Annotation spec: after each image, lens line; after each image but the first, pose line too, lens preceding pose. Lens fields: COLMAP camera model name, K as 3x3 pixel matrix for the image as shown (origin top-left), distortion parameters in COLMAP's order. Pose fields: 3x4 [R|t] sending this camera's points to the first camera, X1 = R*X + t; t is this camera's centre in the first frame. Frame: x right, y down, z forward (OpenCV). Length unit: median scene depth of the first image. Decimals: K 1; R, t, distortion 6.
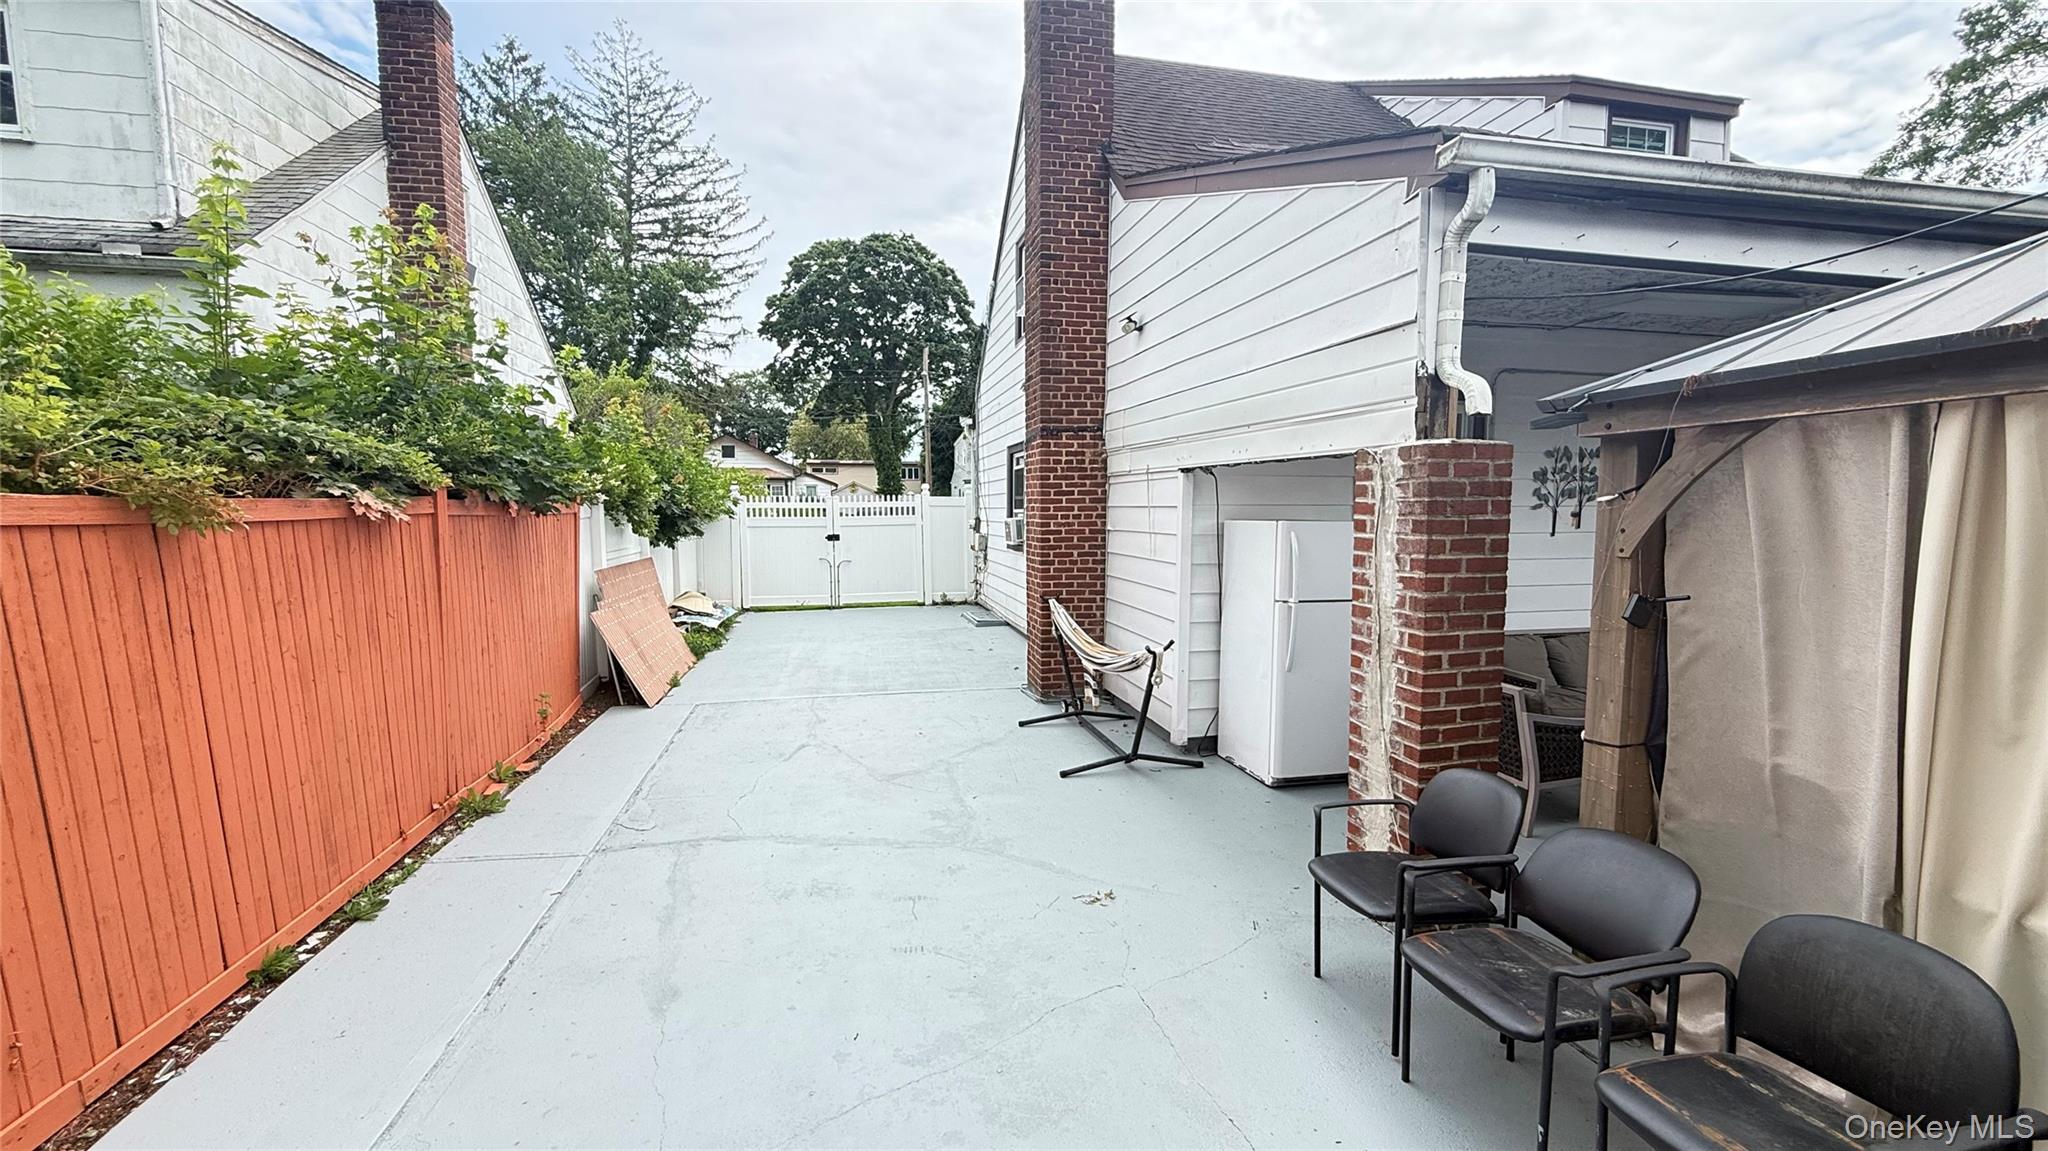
lens RADIAL K [[815.6, 0, 1020.5], [0, 815.6, 575.5], [0, 0, 1]] dist [-0.000092, 0.000138]
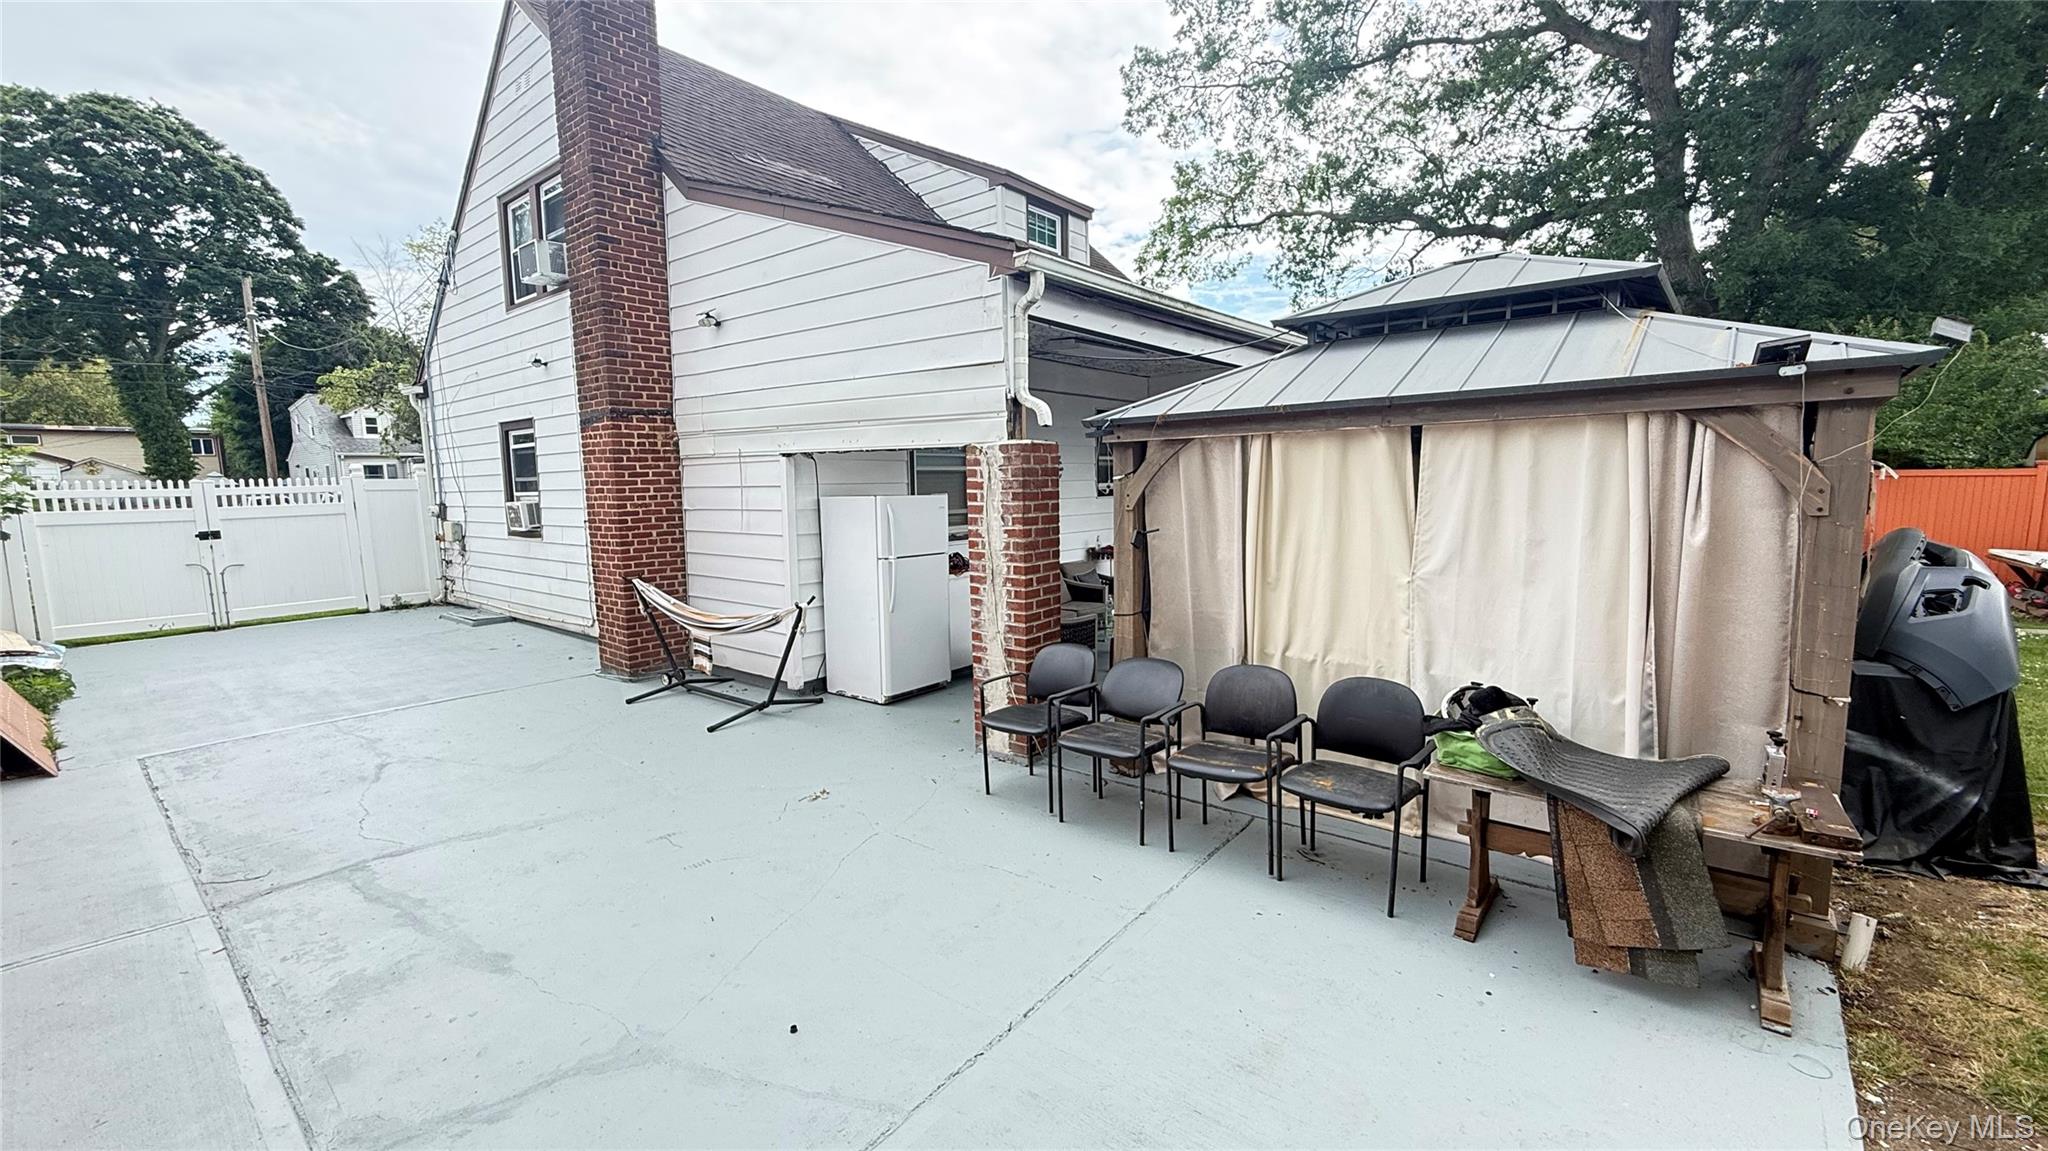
lens RADIAL K [[808.7, 0, 1029.9], [0, 808.7, 575.9], [0, 0, 1]] dist [-0.002589, -0.000080]
pose [[0.779133, -0.083731, 0.621241, -0.261775], [0.066521, 0.996487, 0.050878, 0.008082], [-0.623319, 0.001685, 0.781966, -0.124758]]
